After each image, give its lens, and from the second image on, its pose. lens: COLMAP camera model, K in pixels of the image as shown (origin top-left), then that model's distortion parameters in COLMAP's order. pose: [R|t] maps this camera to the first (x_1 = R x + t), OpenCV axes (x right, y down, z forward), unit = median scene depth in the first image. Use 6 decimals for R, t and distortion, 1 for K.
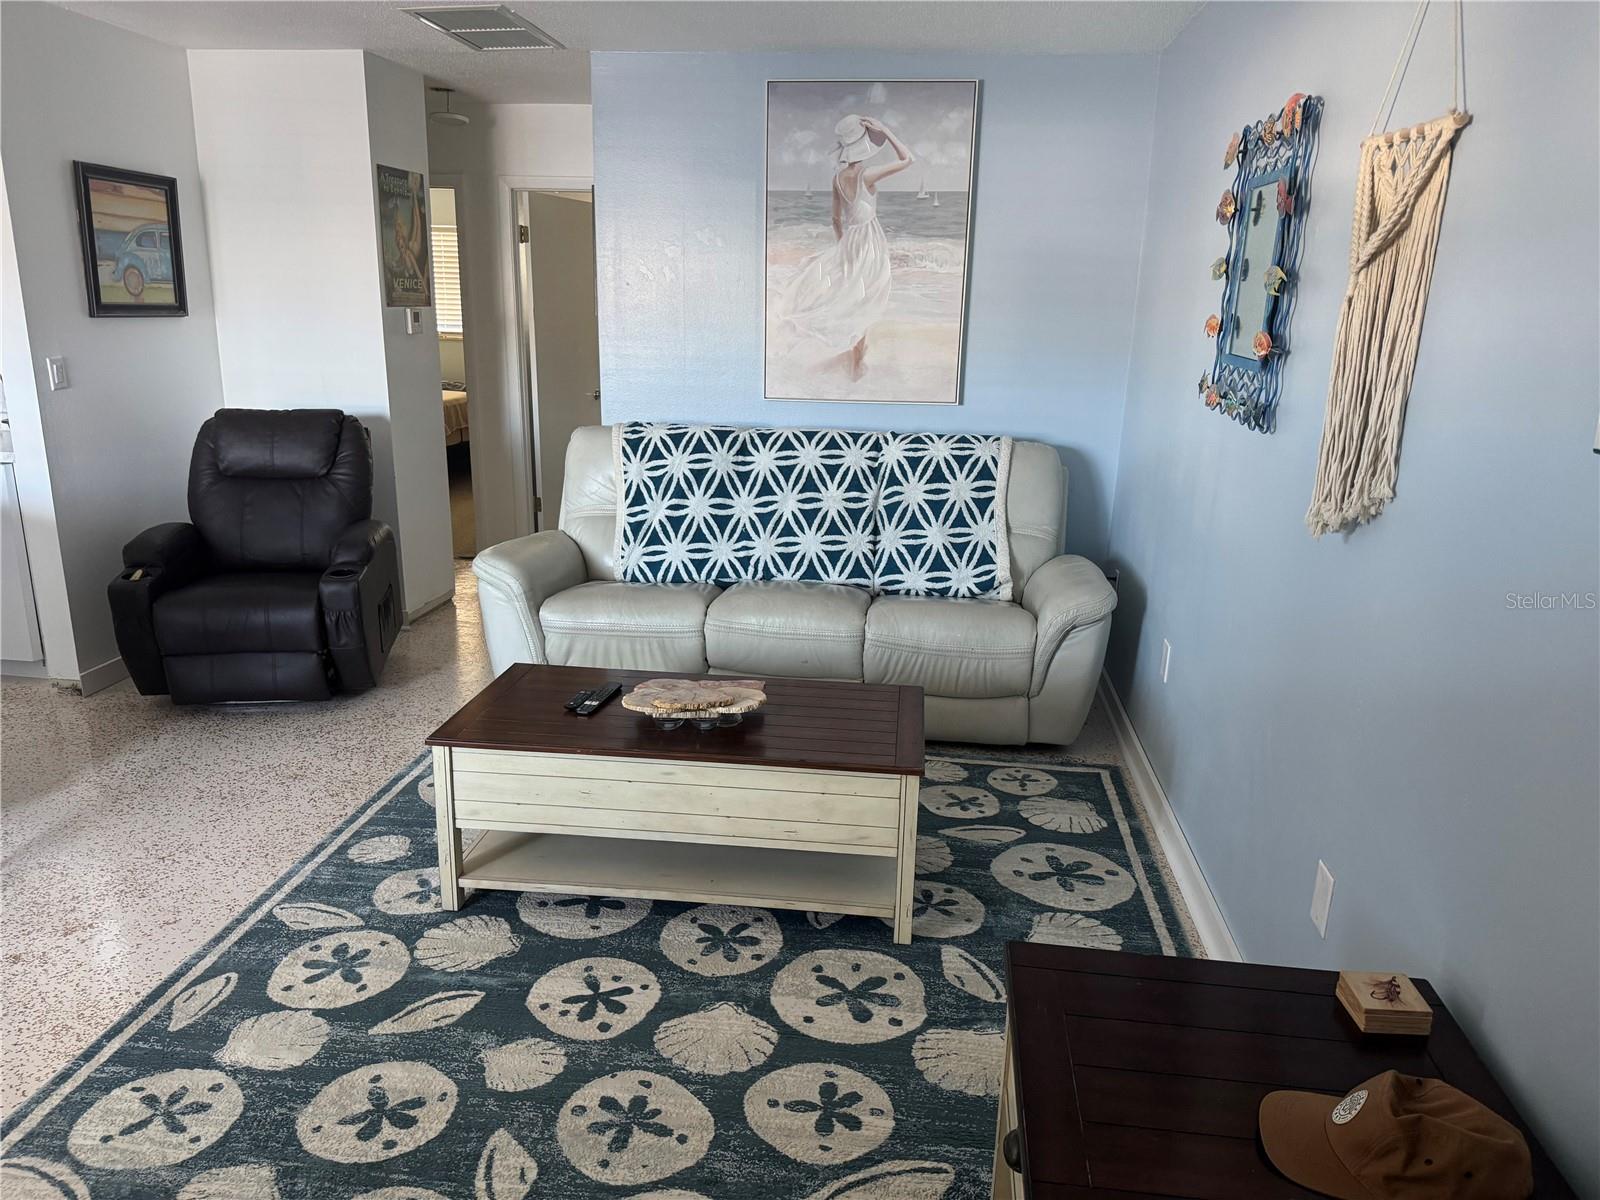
lens RADIAL K [[1118.8, 0, 797.1], [0, 1118.8, 611.7], [0, 0, 1]] dist [0.032867, -0.020829]
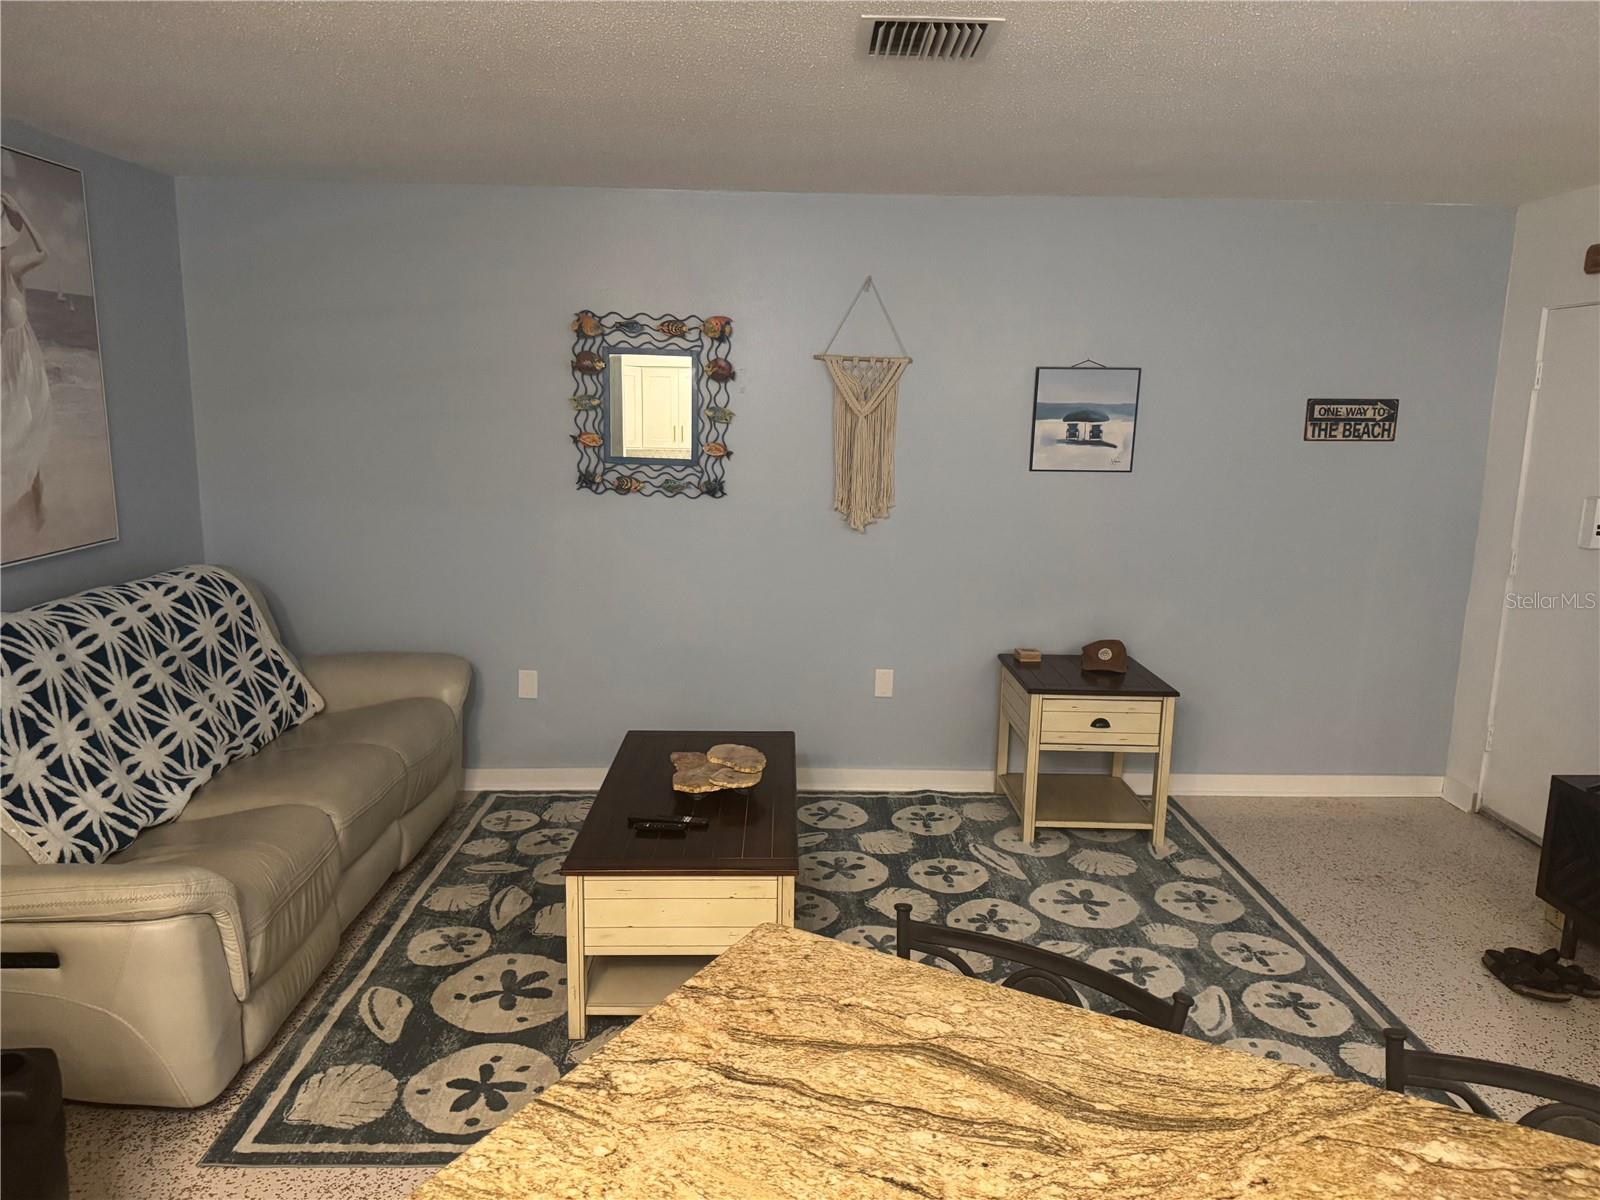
lens RADIAL K [[1118.8, 0, 816.5], [0, 1118.8, 595.3], [0, 0, 1]] dist [0.032867, -0.020829]
pose [[-0.143657, -0.193931, 0.970440, -1.394876], [0.253264, 0.940751, 0.225489, -0.377483], [-0.956671, 0.278171, -0.086030, 1.073200]]
